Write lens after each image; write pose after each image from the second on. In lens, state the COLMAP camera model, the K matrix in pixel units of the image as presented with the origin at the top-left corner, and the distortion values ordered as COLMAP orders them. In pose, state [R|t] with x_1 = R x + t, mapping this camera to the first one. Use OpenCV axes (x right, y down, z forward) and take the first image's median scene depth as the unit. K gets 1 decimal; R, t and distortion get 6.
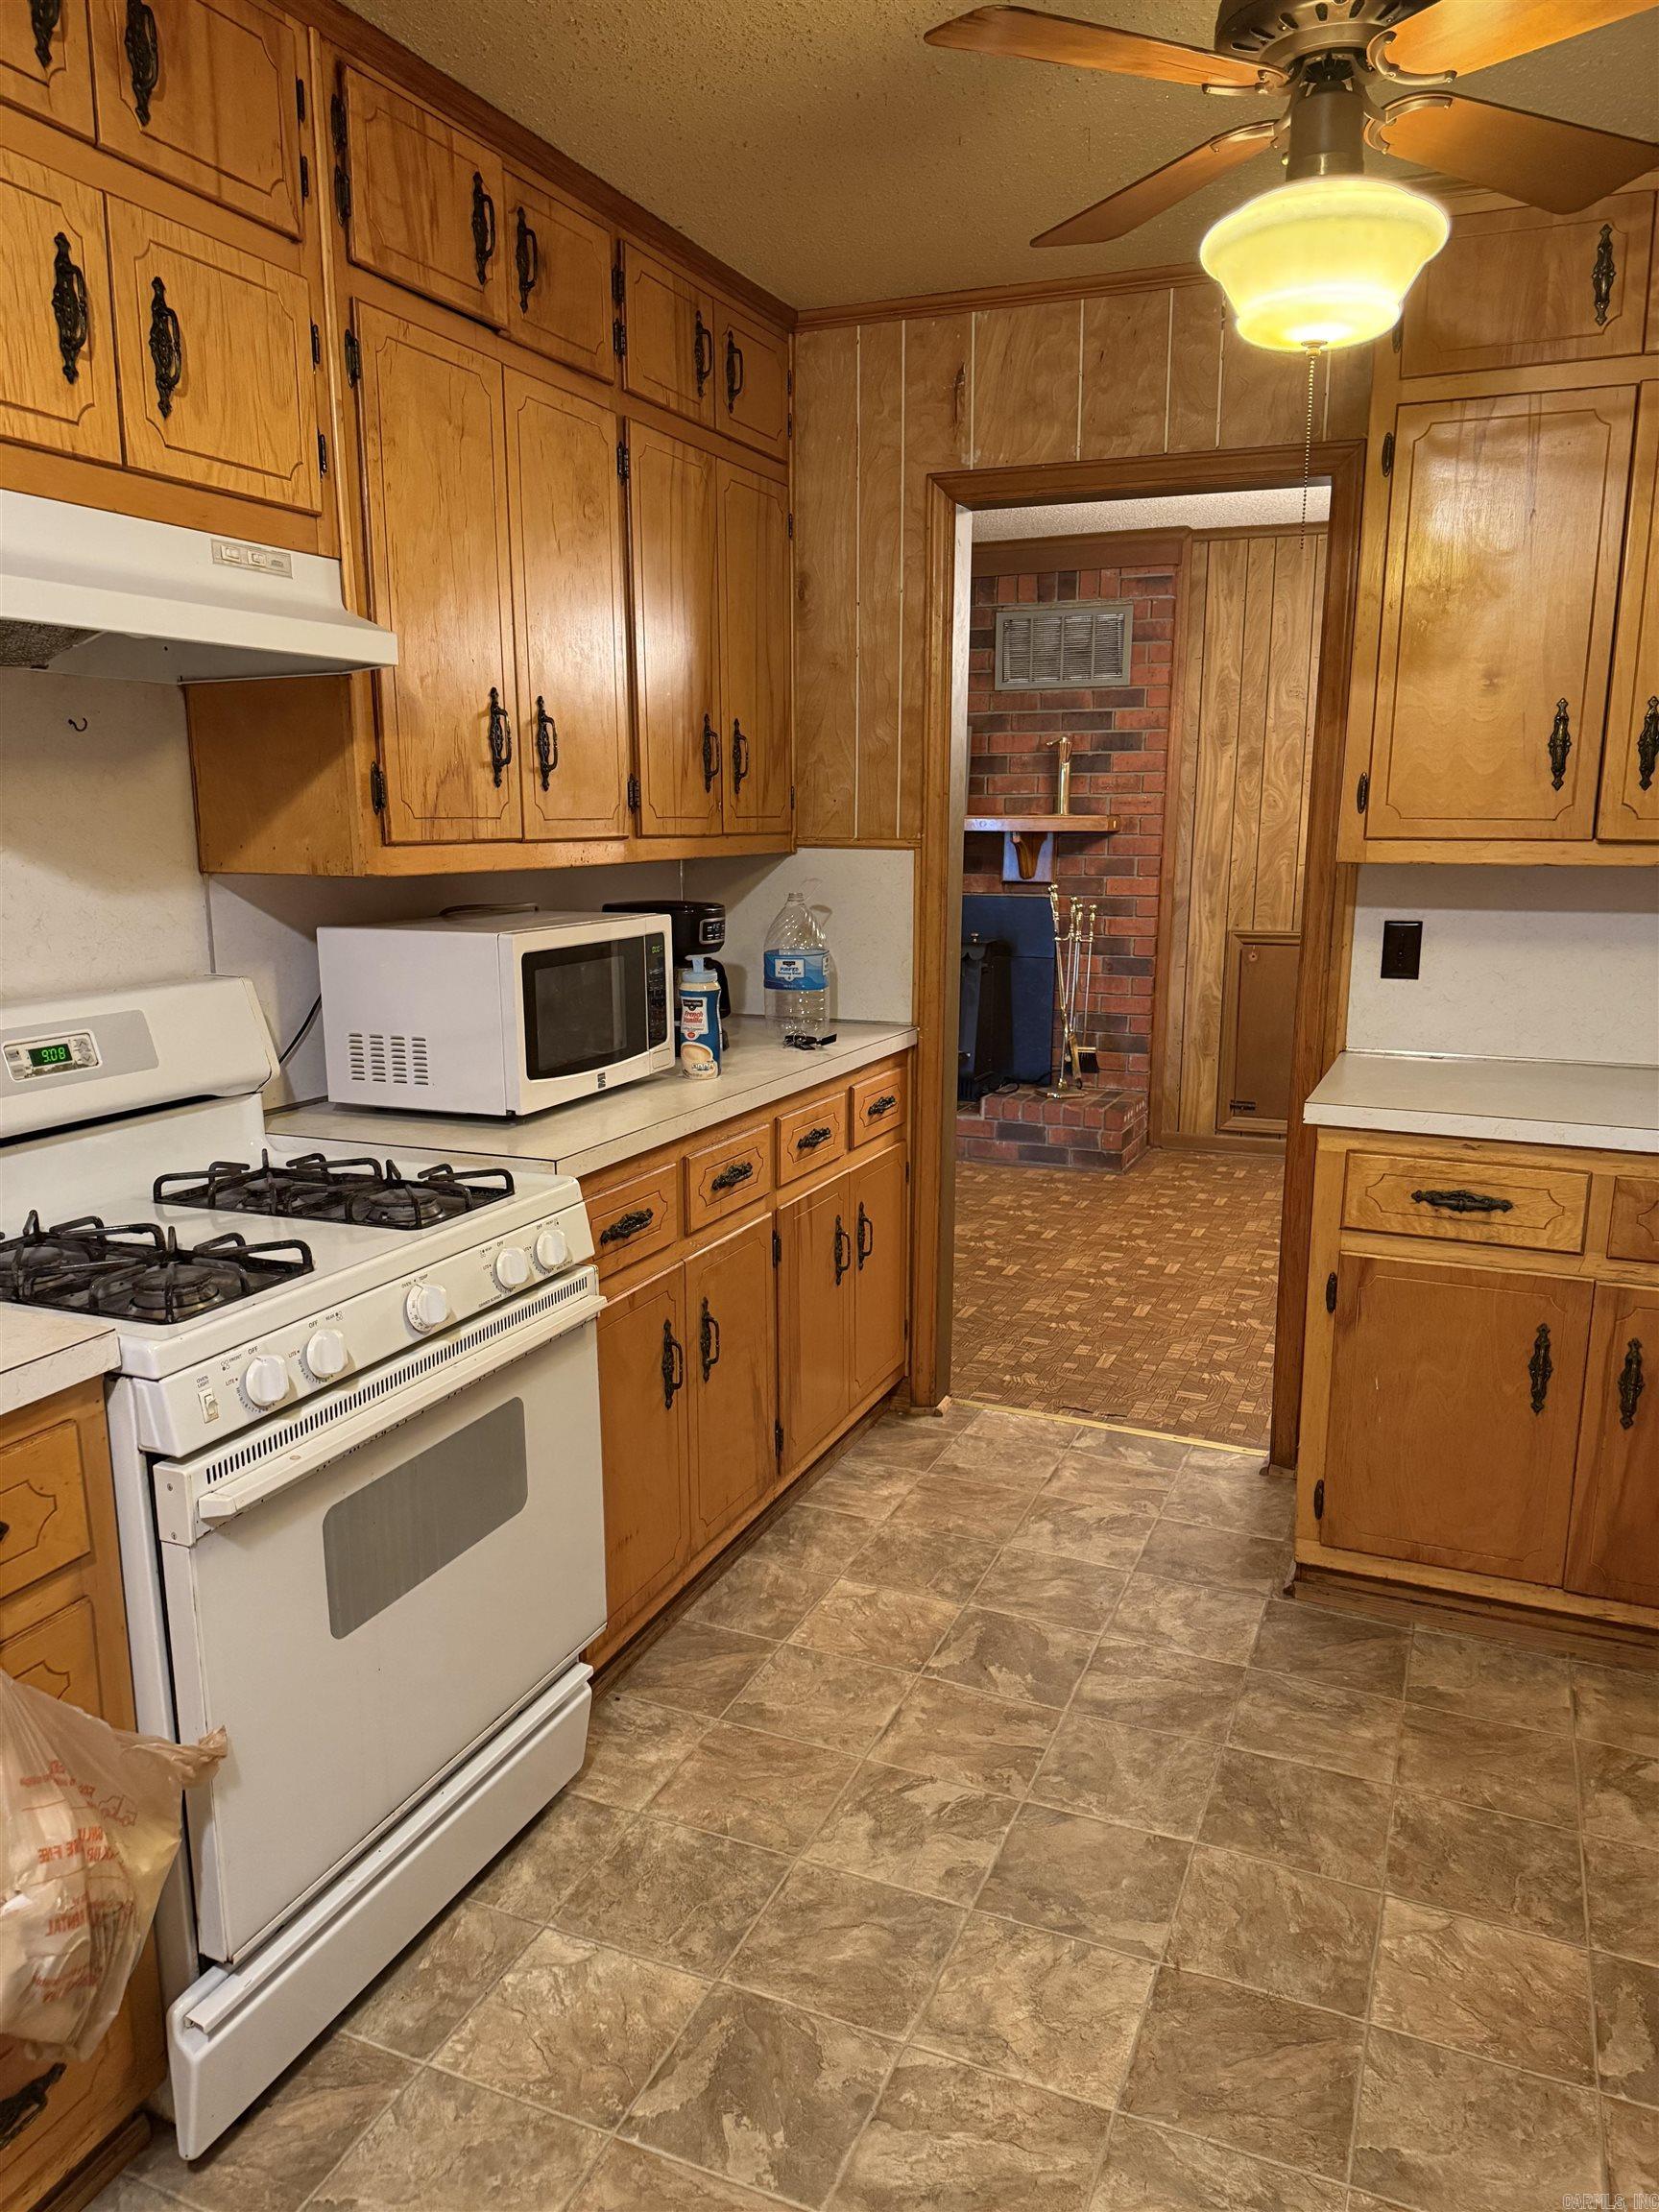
lens RADIAL K [[1553.2, 0, 822.8], [0, 1553.2, 1121.4], [0, 0, 1]] dist [0.001717, -0.007053]
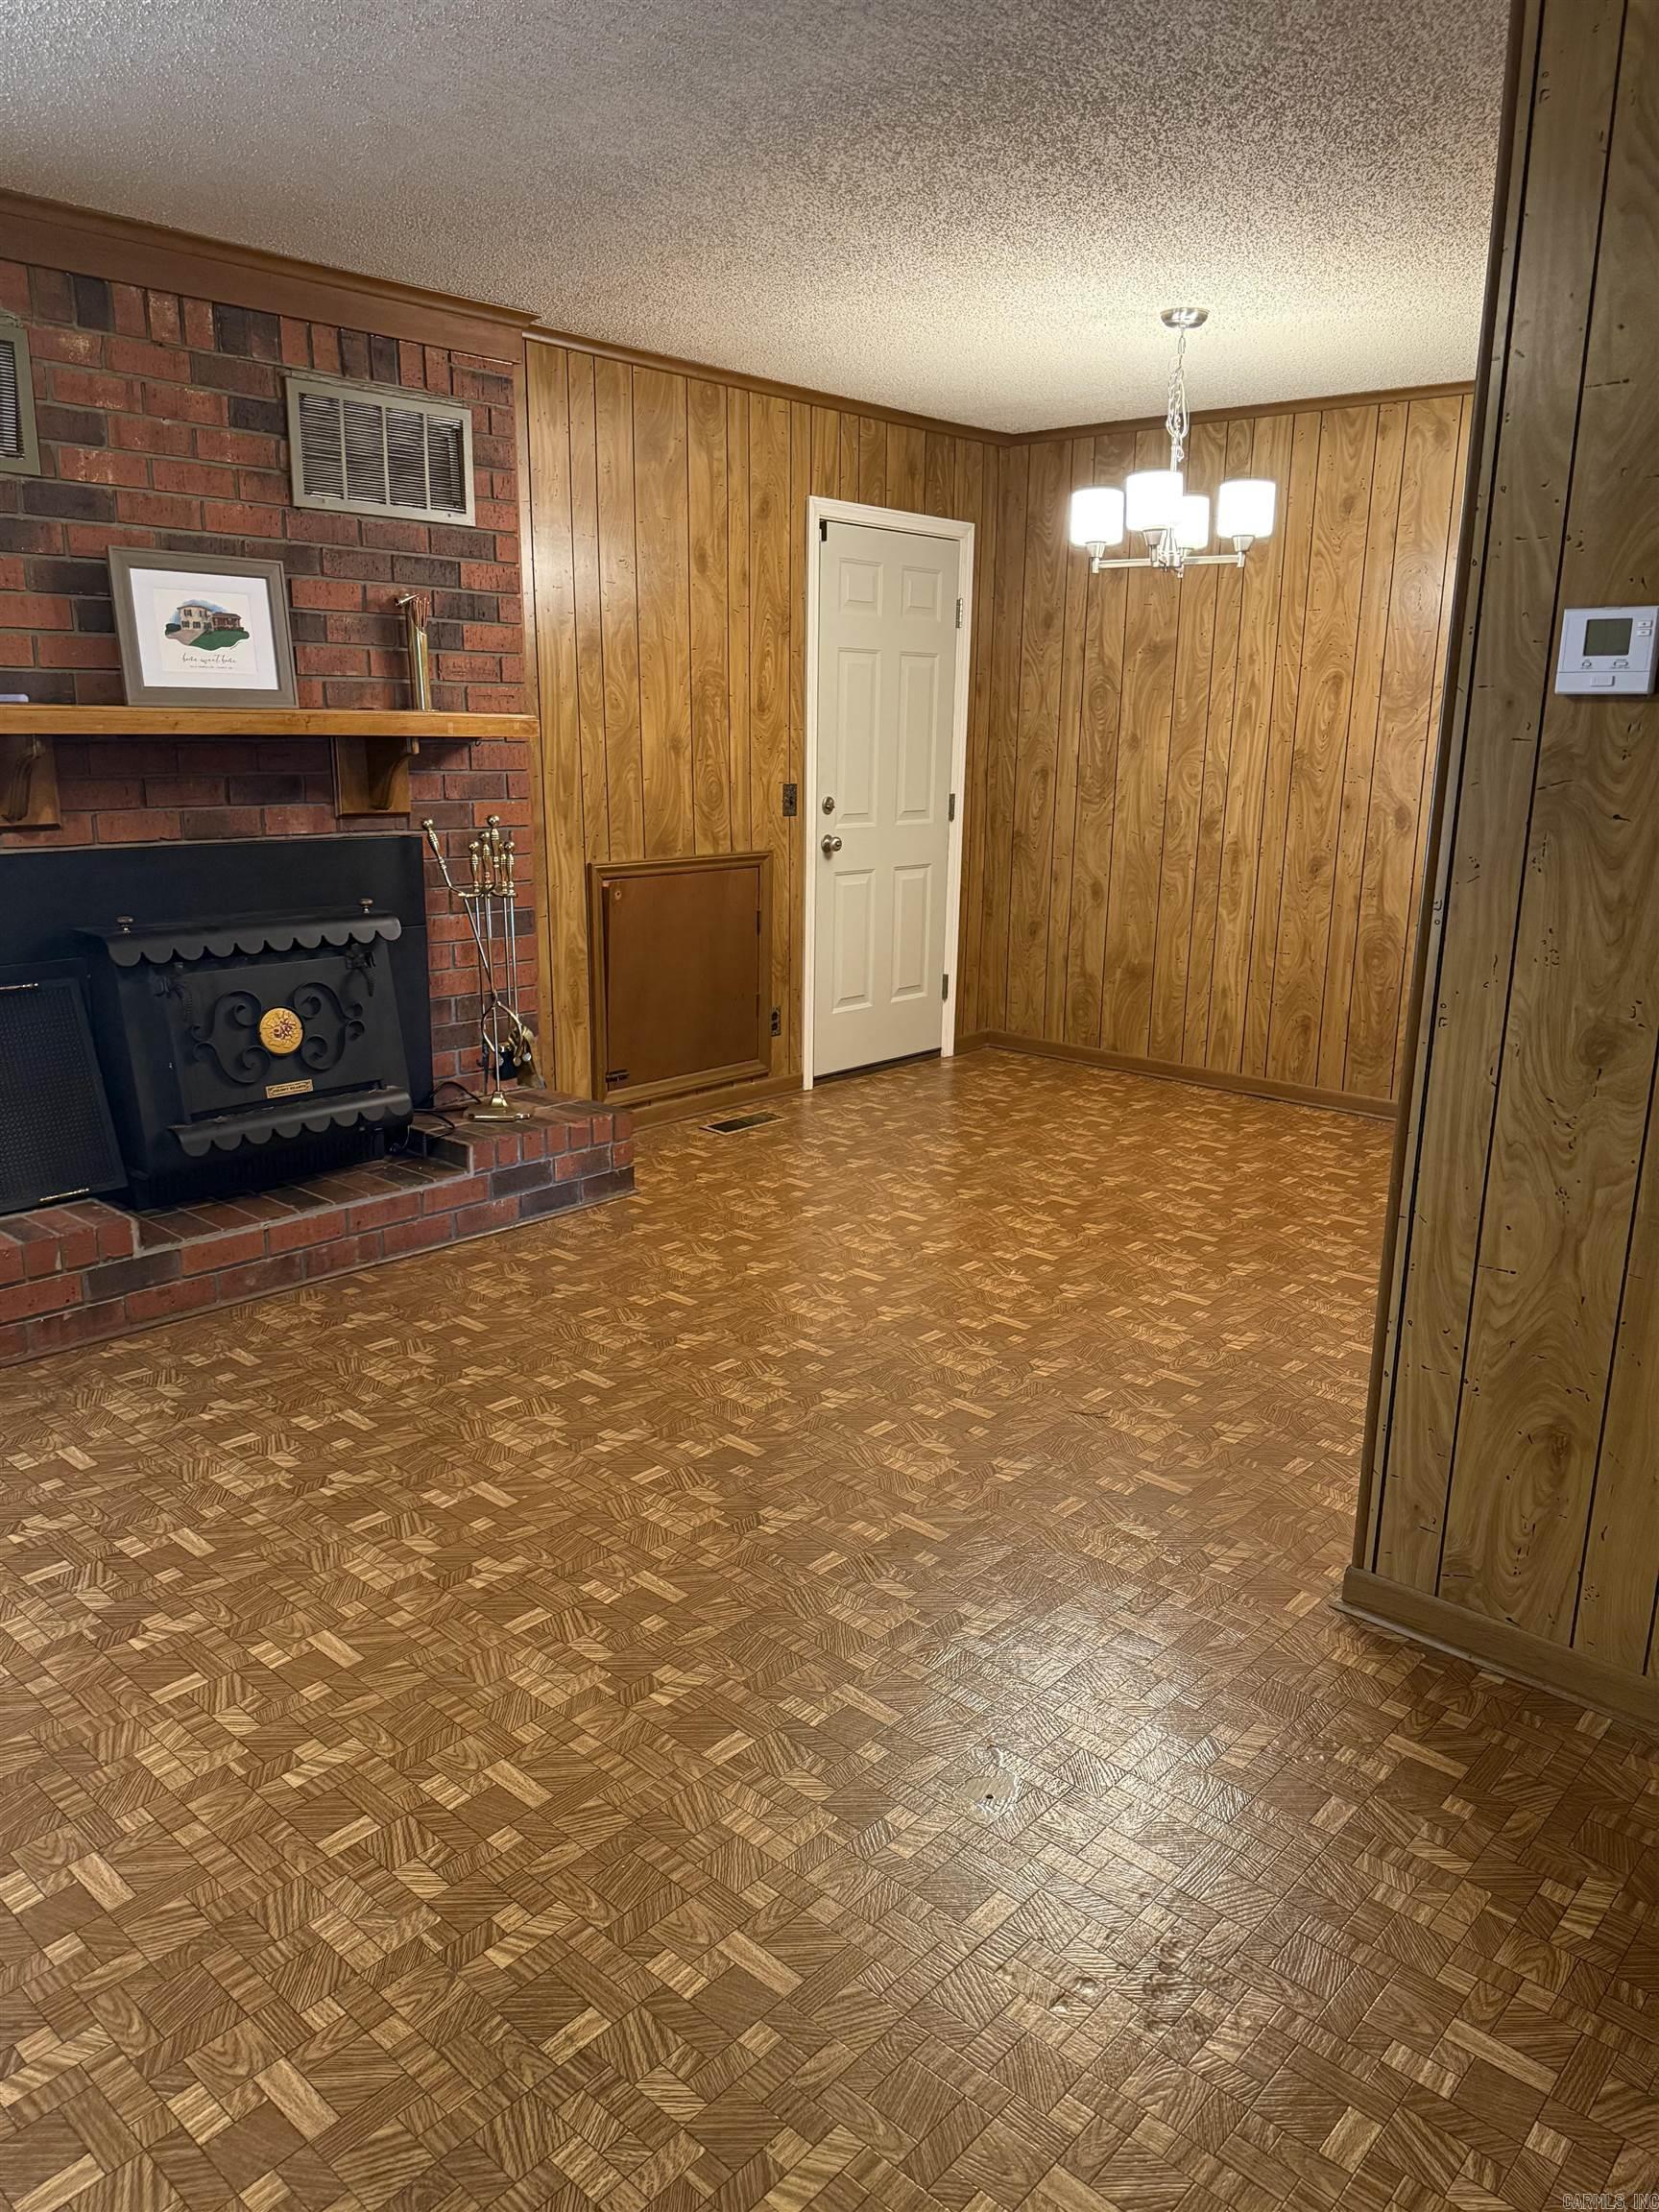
lens RADIAL K [[1553.2, 0, 823.1], [0, 1553.2, 1112.4], [0, 0, 1]] dist [0.001717, -0.007053]
pose [[0.307166, -0.223626, 0.925008, -0.463084], [0.164477, 0.969846, 0.179848, -0.122981], [-0.937335, 0.096900, 0.334686, 0.636547]]
